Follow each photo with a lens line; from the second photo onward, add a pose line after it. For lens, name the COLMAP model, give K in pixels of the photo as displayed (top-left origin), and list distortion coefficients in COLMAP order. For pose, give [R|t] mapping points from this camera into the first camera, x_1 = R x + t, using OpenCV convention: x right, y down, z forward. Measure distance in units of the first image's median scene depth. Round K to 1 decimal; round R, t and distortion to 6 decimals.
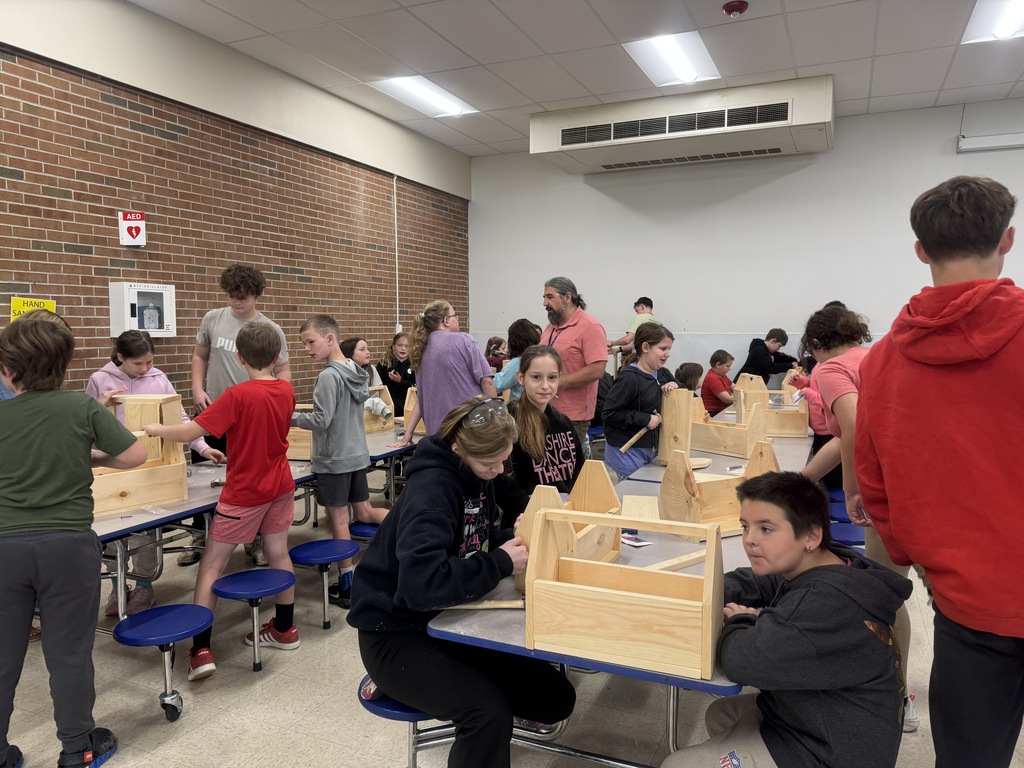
lens RADIAL K [[747.8, 0, 509.4], [0, 747.8, 382.8], [0, 0, 1]] dist [0.021606, -0.026036]
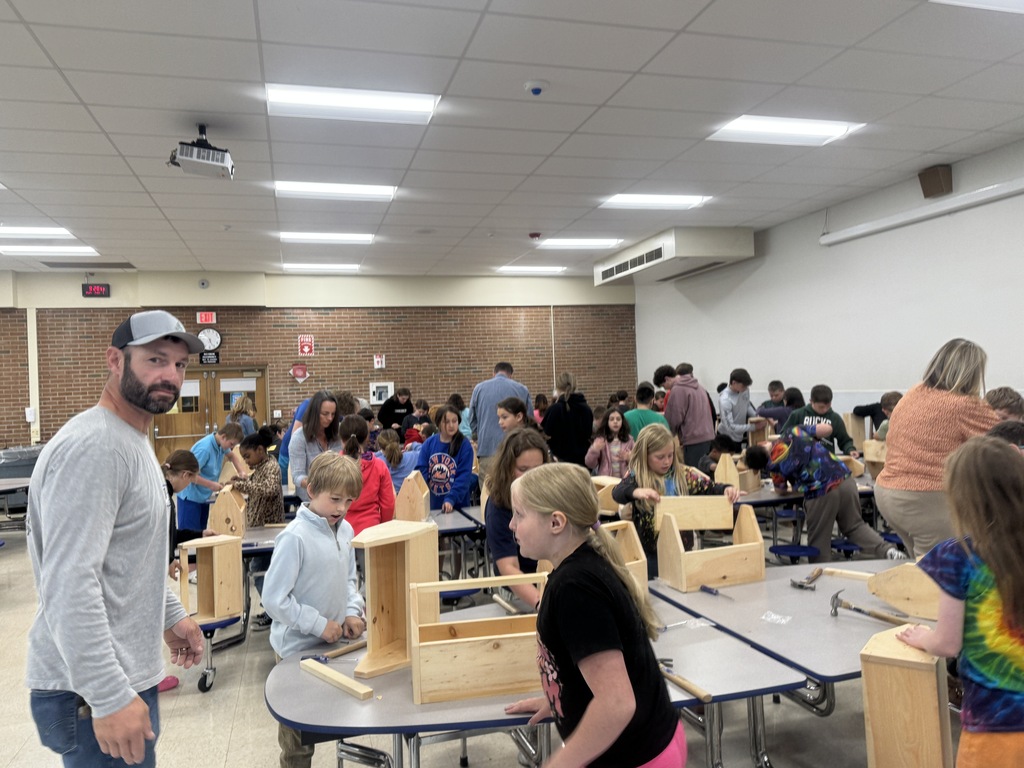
lens RADIAL K [[739.5, 0, 514.6], [0, 739.5, 386.2], [0, 0, 1]] dist [-0.006433, -0.006085]
pose [[0.656664, -0.028385, -0.753649, 1.182731], [-0.012783, 0.998729, -0.048754, -0.002559], [0.754075, 0.041649, 0.655466, -0.208100]]
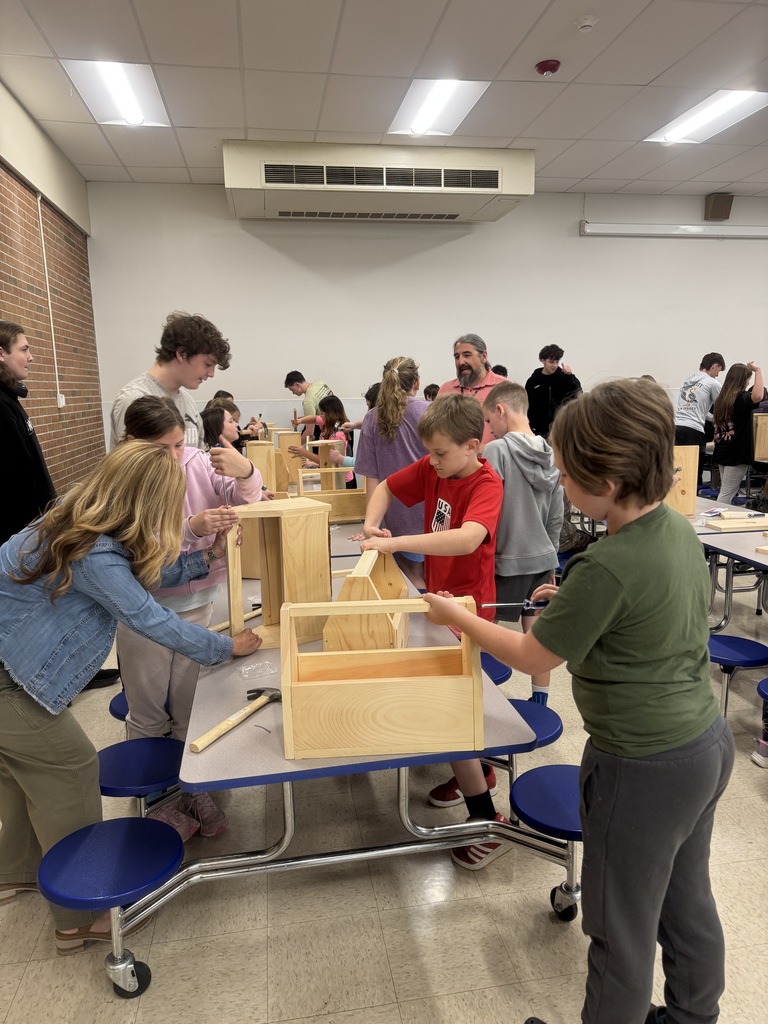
lens RADIAL K [[747.8, 0, 386.2], [0, 747.8, 517.3], [0, 0, 1]] dist [0.021606, -0.026036]
pose [[0.826161, -0.111405, 0.552310, -0.343988], [0.060420, 0.992122, 0.109739, -0.017094], [-0.560185, -0.057292, 0.826384, 0.174723]]
